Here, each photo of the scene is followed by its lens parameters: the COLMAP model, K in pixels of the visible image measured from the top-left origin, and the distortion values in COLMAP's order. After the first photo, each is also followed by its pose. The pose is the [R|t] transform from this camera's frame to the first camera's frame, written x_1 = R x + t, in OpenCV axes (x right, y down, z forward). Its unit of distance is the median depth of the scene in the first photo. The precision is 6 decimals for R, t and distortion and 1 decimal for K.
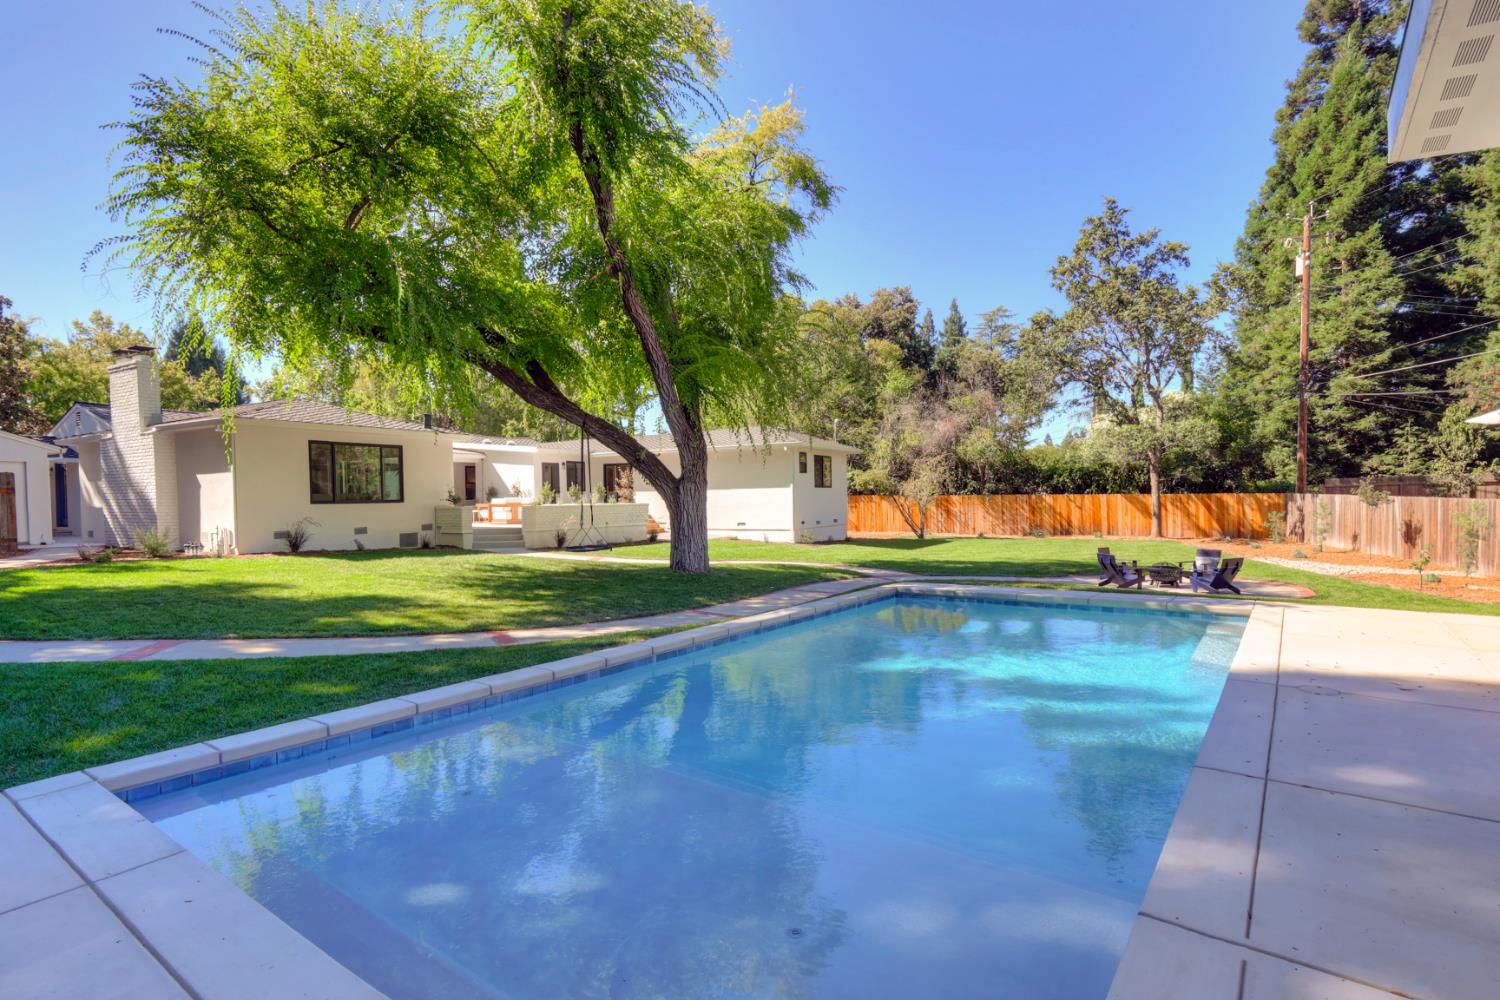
lens RADIAL K [[728.7, 0, 762.3], [0, 728.7, 502.4], [0, 0, 1]] dist [-0.000288, 0.000527]
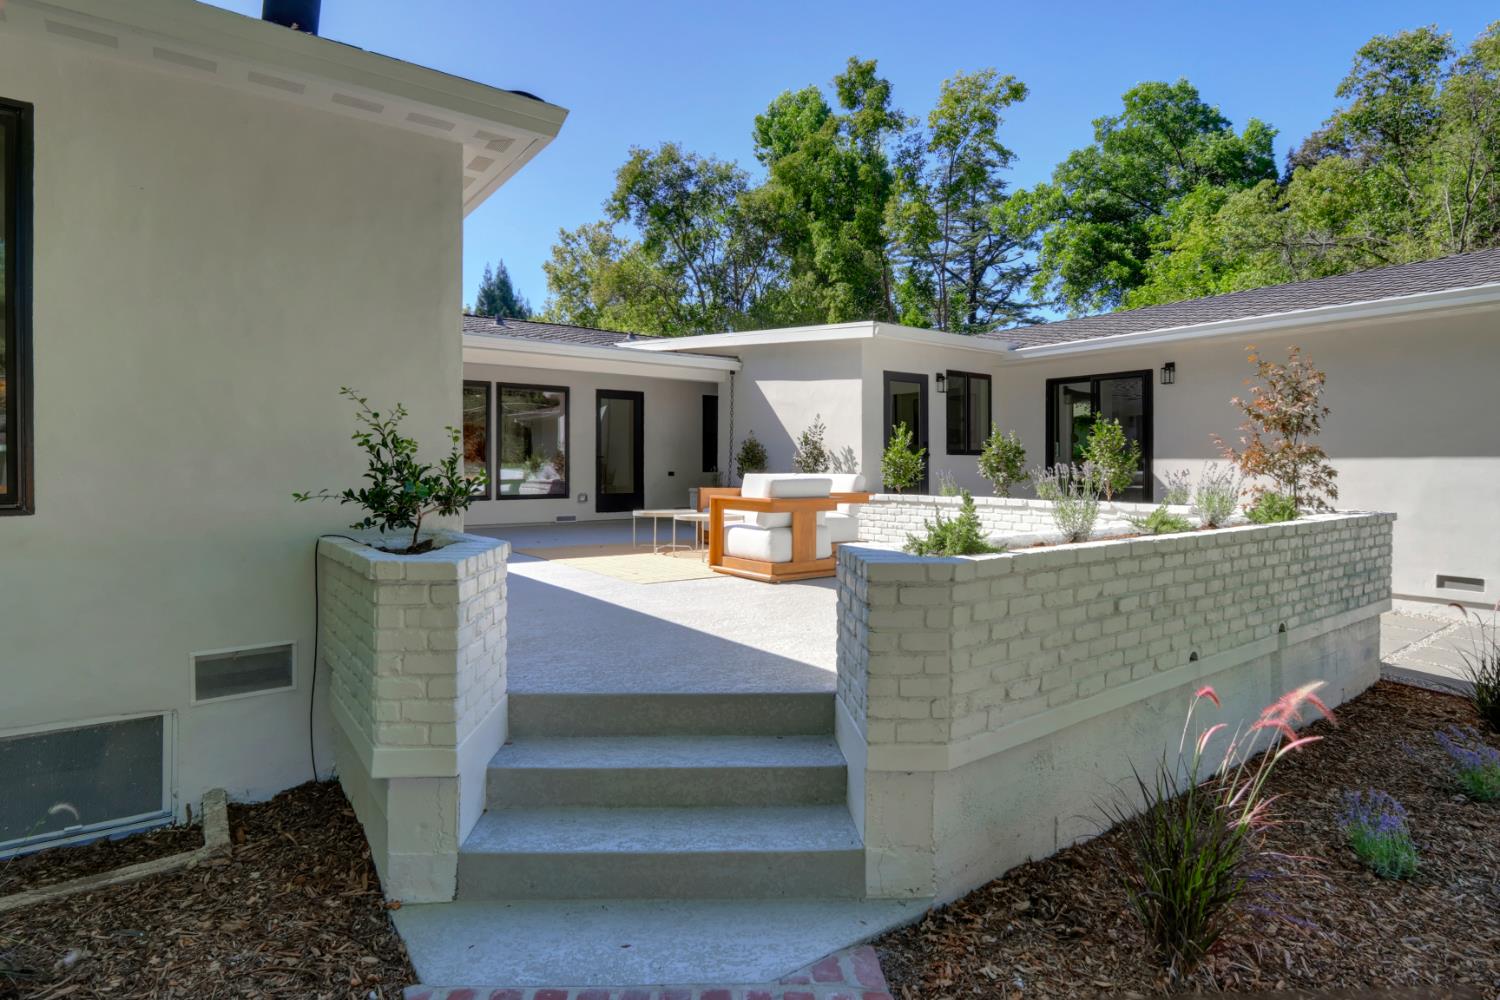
lens RADIAL K [[778.7, 0, 749.9], [0, 778.7, 473.1], [0, 0, 1]] dist [-0.034767, -0.000019]
pose [[0.917177, 0.019746, -0.397991, -0.201815], [-0.019344, 0.999800, 0.005026, -0.006357], [0.398011, 0.003089, 0.917376, 0.602285]]
